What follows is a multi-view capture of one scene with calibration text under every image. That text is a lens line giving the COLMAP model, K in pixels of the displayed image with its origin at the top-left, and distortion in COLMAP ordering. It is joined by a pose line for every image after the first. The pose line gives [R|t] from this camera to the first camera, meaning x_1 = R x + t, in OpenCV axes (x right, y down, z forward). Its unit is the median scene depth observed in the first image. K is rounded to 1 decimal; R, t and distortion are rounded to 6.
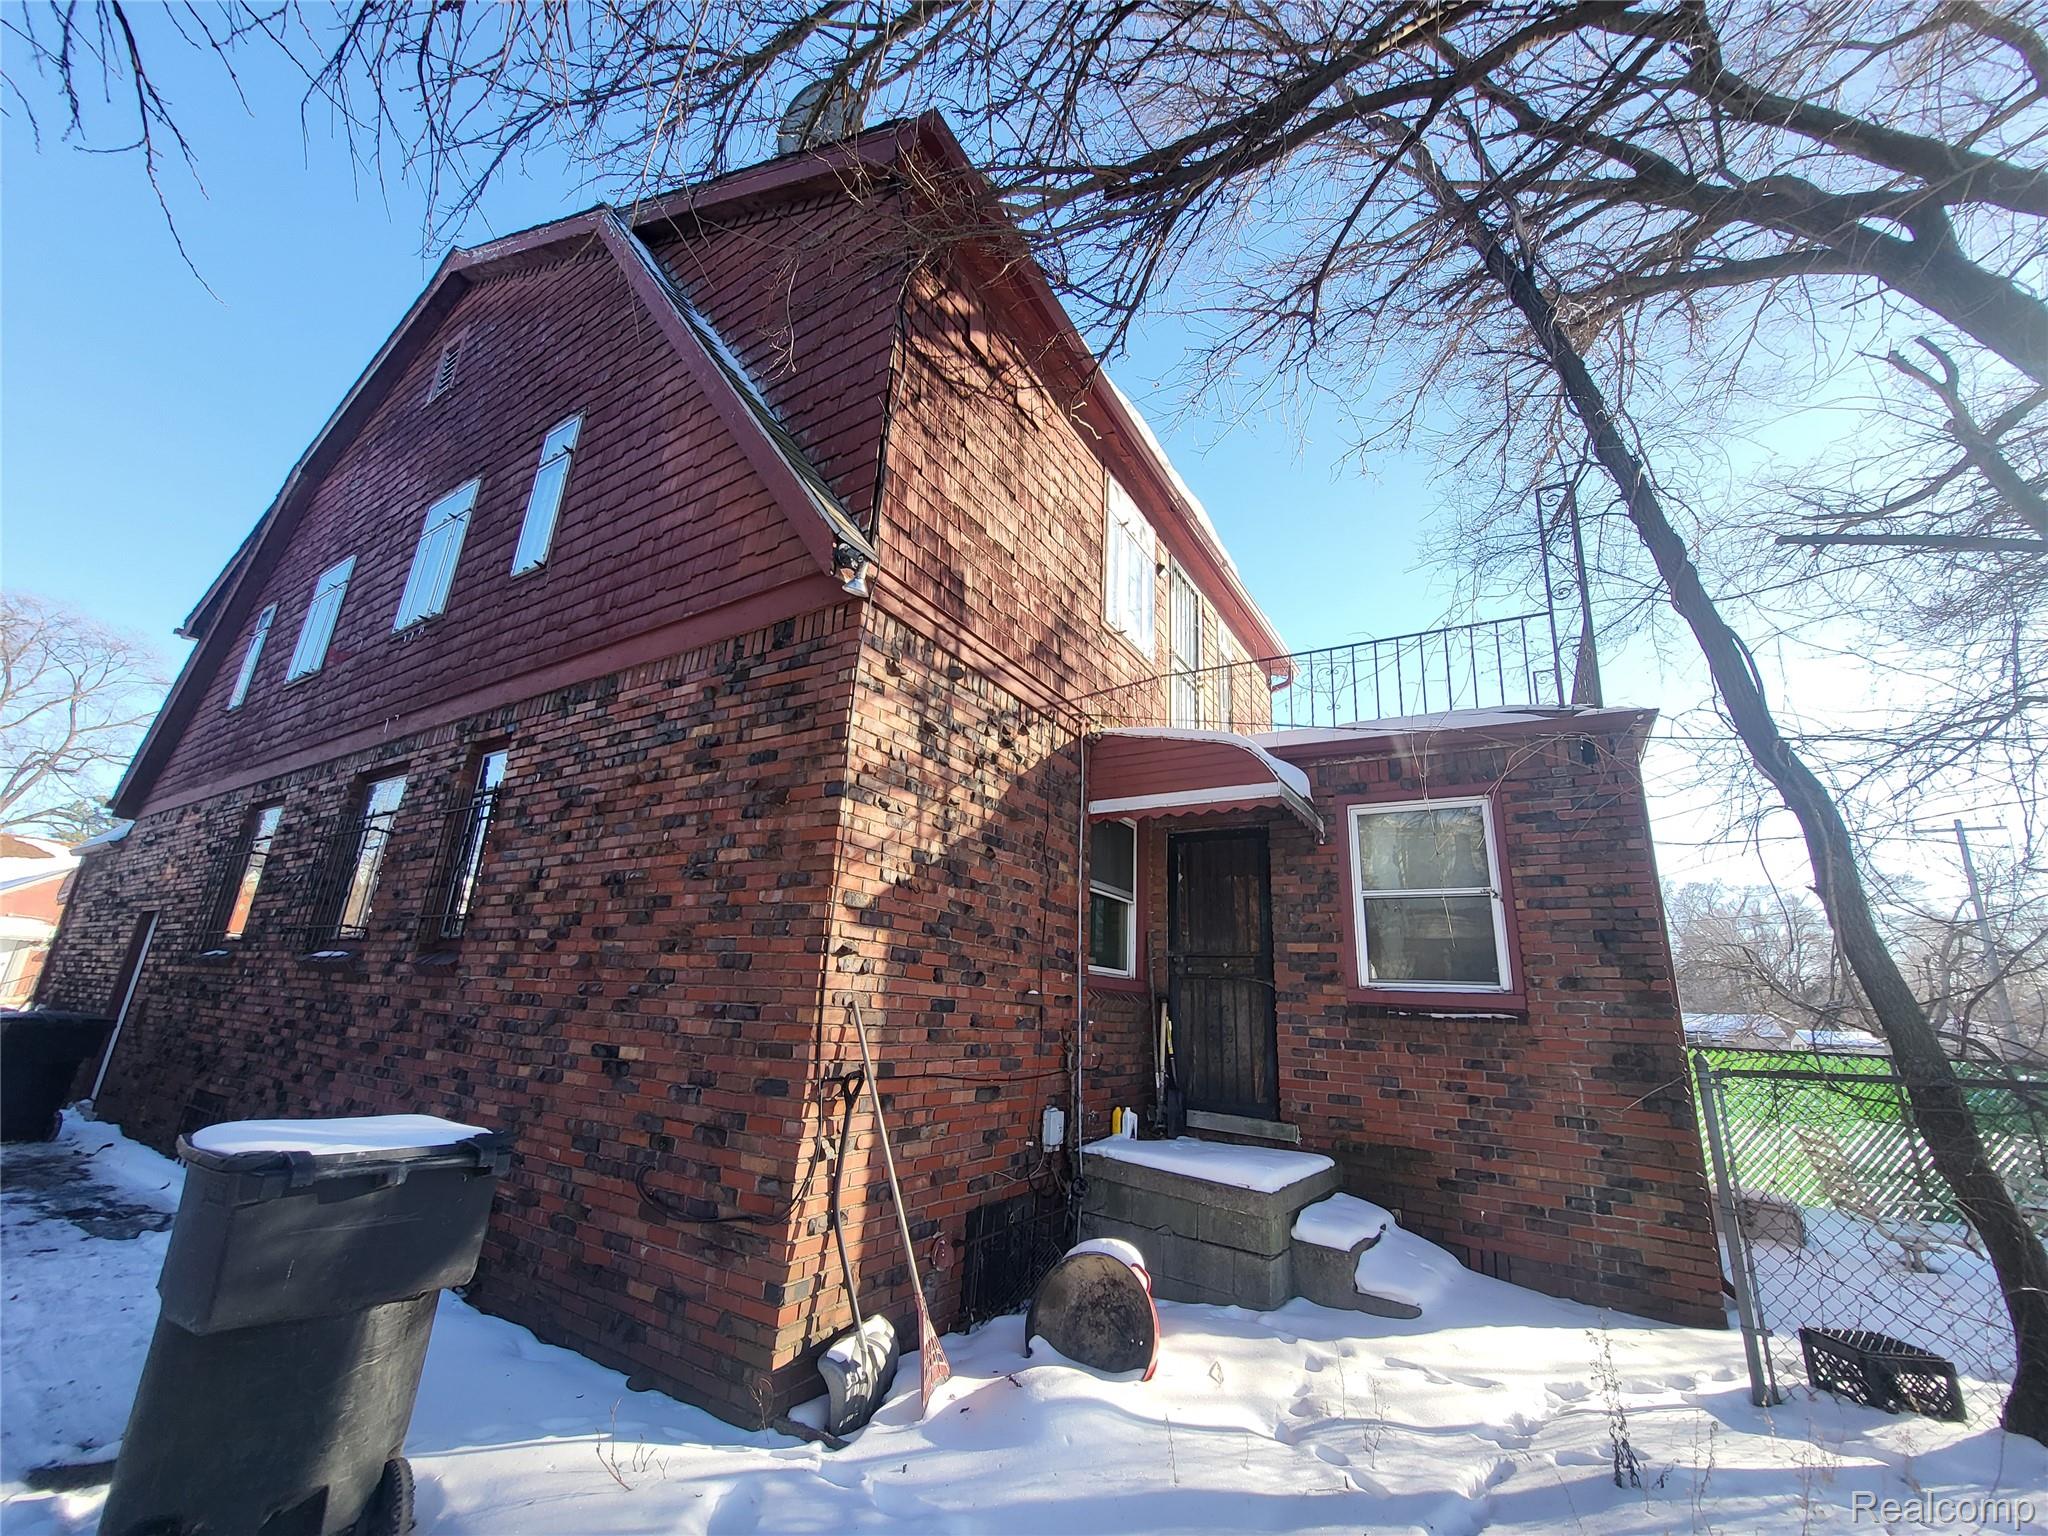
lens RADIAL K [[806.9, 0, 1027.5], [0, 806.9, 779.7], [0, 0, 1]] dist [0.000010, -0.000597]
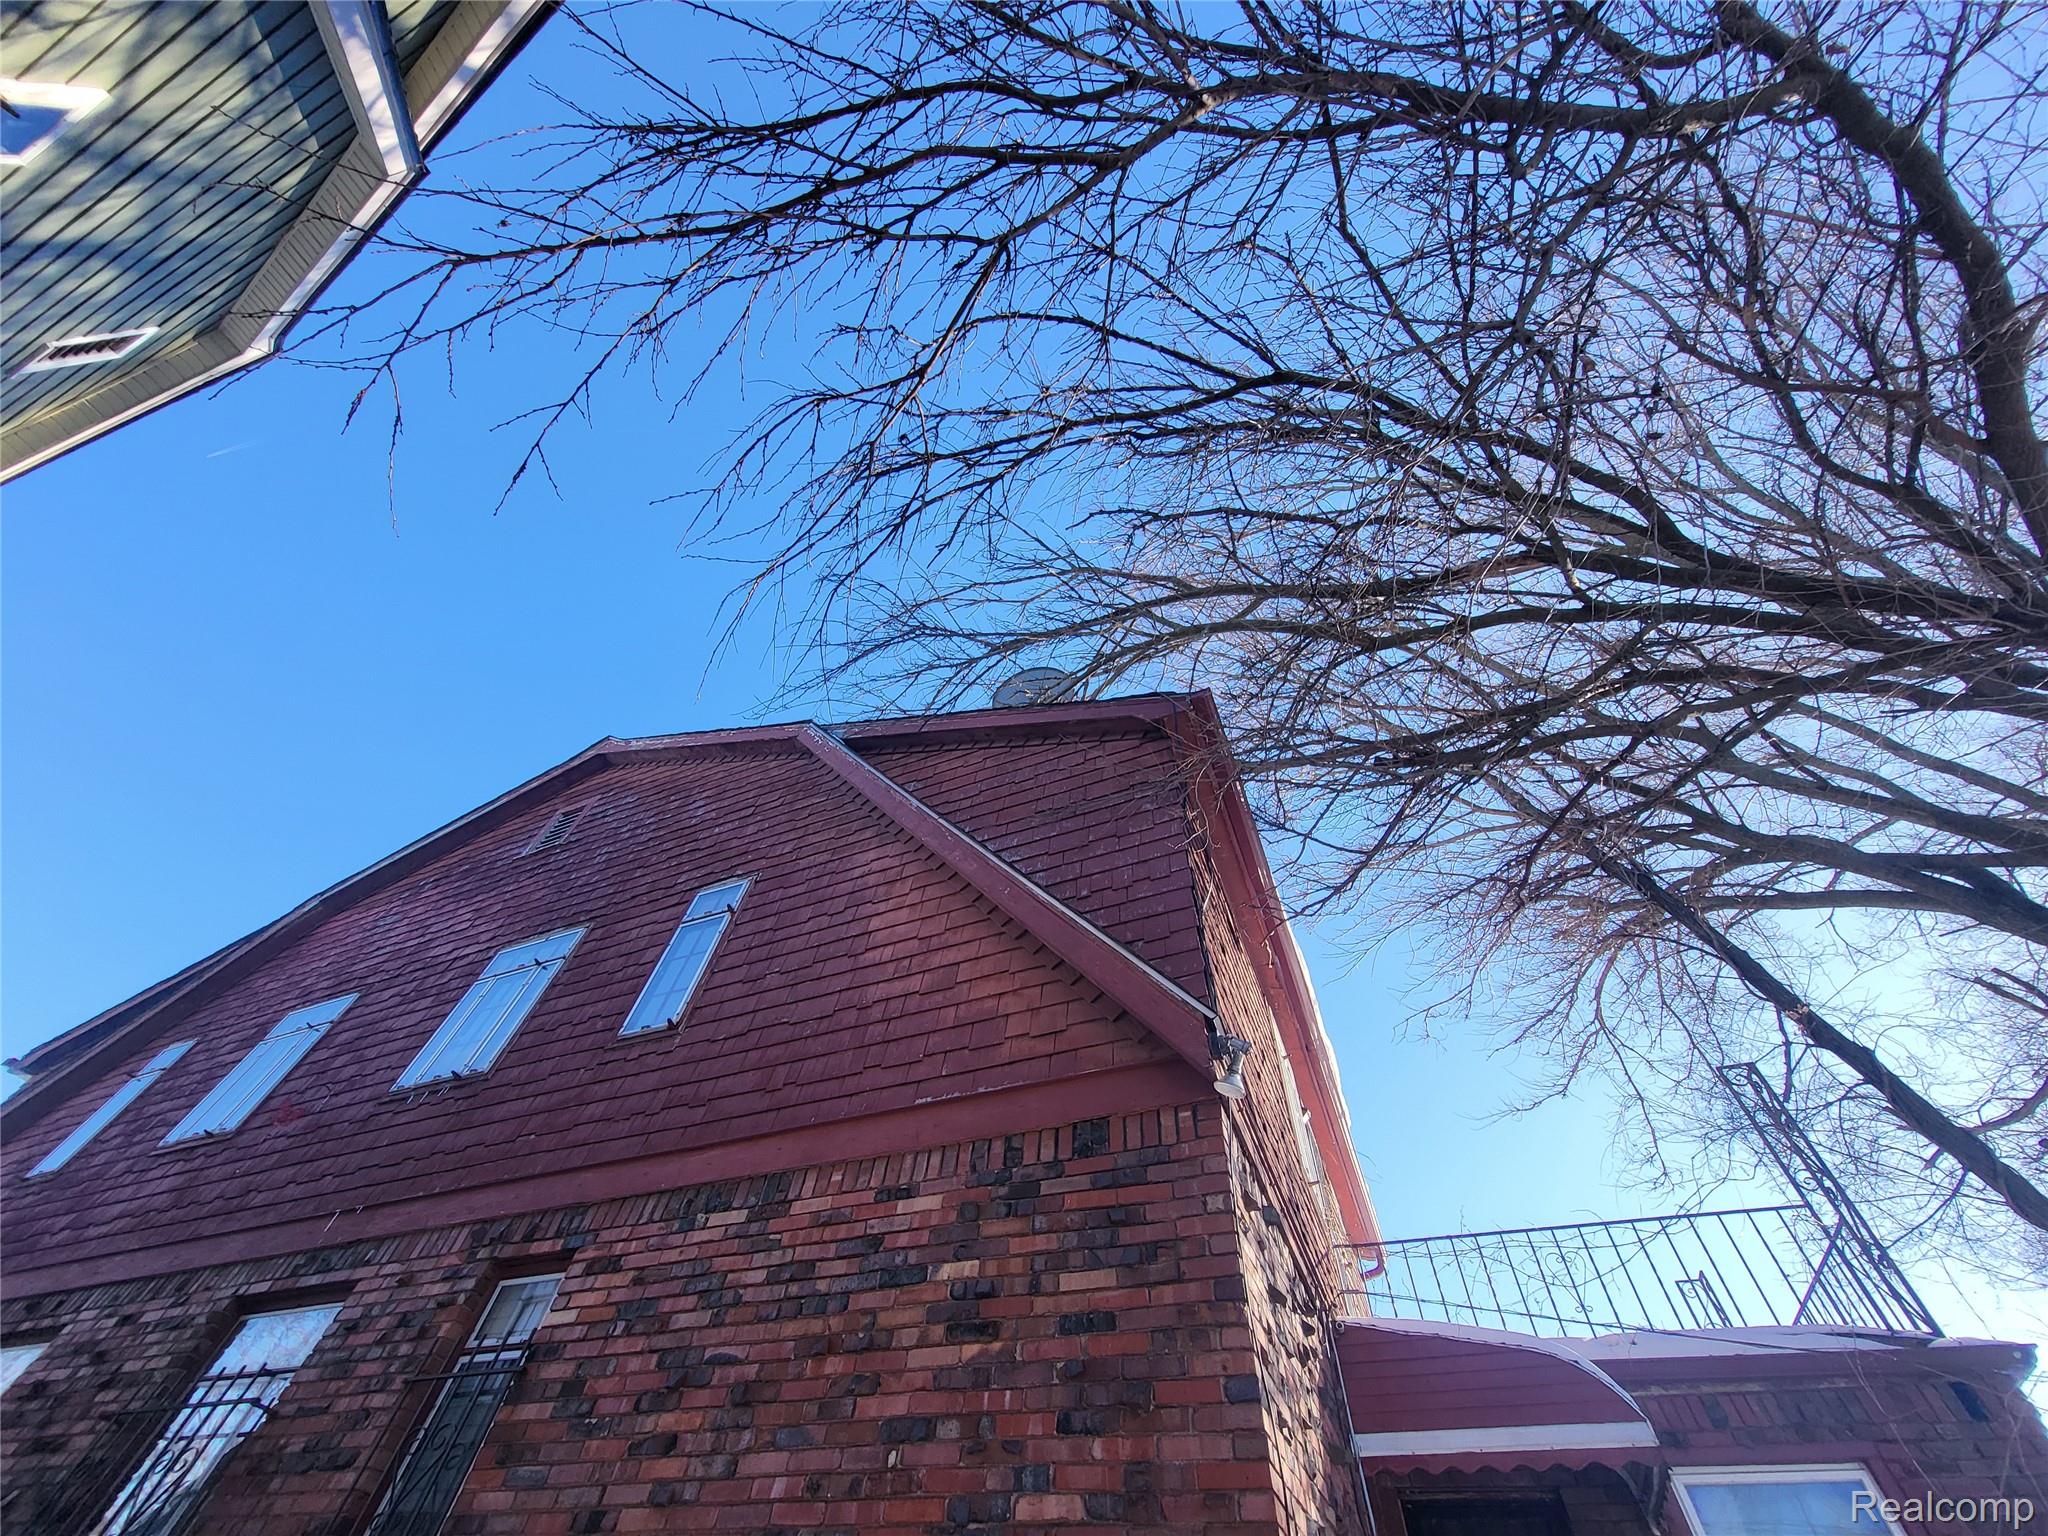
lens RADIAL K [[804.6, 0, 1022.6], [0, 804.6, 781.2], [0, 0, 1]] dist [-0.002179, 0.000196]
pose [[0.986583, 0.141952, 0.080651, -0.433690], [-0.064656, 0.793315, -0.605369, 0.021483], [-0.149915, 0.592031, 0.791849, 0.160671]]
